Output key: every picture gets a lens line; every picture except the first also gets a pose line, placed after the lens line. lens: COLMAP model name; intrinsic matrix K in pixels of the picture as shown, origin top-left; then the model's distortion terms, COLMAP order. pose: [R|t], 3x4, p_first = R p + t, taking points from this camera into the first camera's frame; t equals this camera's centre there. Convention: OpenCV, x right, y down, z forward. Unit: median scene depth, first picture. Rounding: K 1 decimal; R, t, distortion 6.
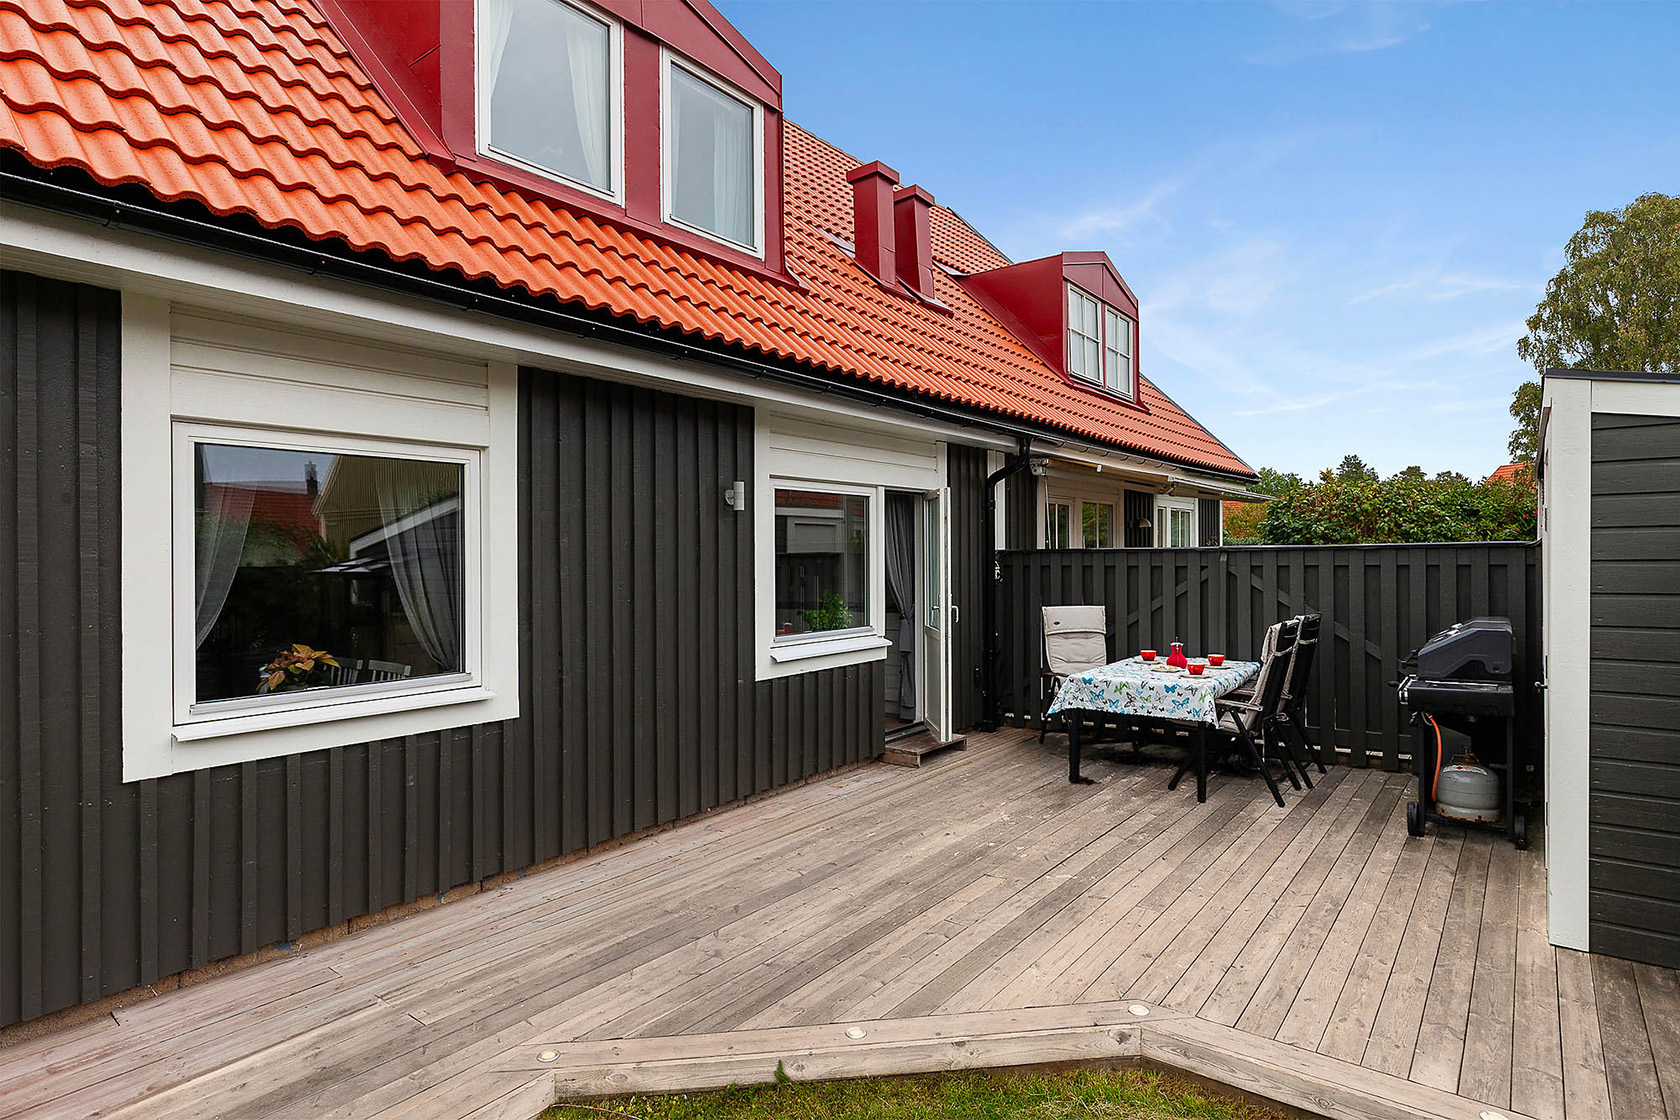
lens RADIAL K [[967.6, 0, 835.4], [0, 967.6, 545.3], [0, 0, 1]] dist [0.000300, -0.000098]
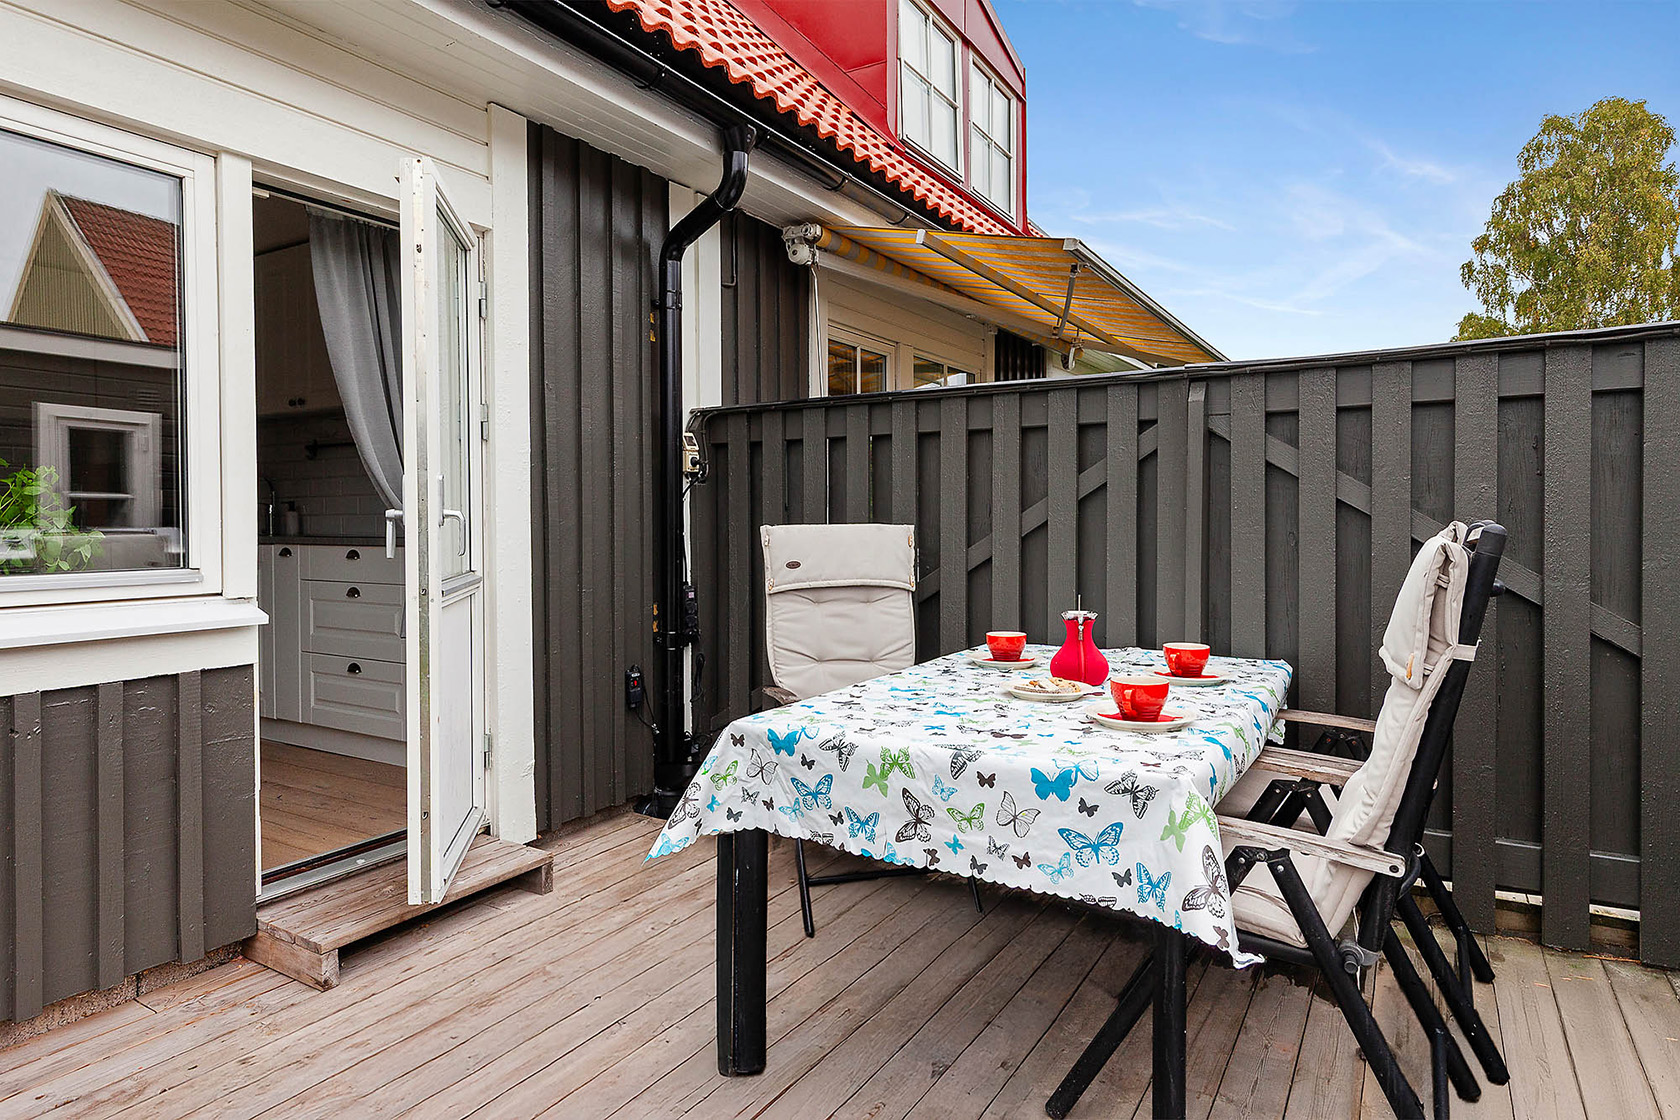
lens RADIAL K [[979.6, 0, 839.1], [0, 979.6, 528.3], [0, 0, 1]] dist [0.005139, 0.001684]
pose [[0.995482, 0.001044, 0.094944, 0.268676], [-0.002369, 0.999901, 0.013853, 0.076427], [-0.094920, -0.014015, 0.995386, 0.757260]]
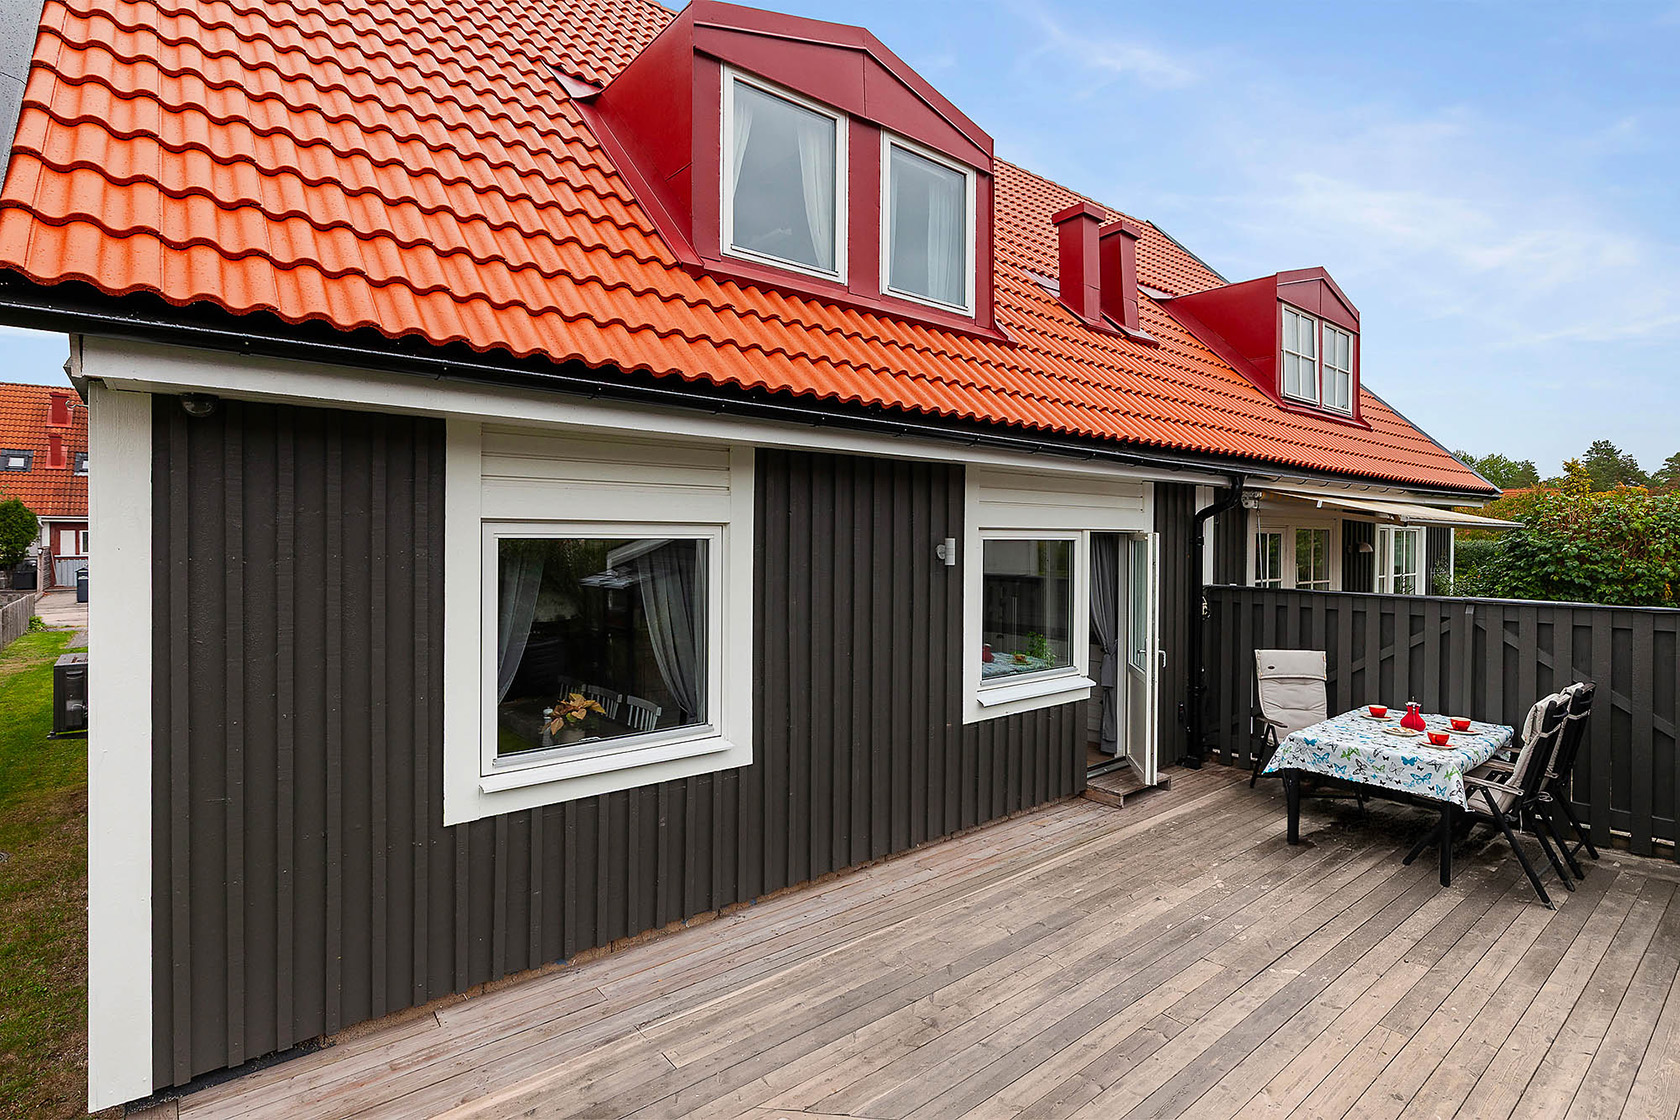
lens RADIAL K [[881.4, 0, 799.6], [0, 881.4, 527.5], [0, 0, 1]] dist [-0.003166, 0.000283]
pose [[0.969958, 0.013226, -0.242914, -0.025164], [-0.011332, 0.999894, 0.009193, -0.082603], [0.243010, -0.006164, 0.970004, 0.025258]]
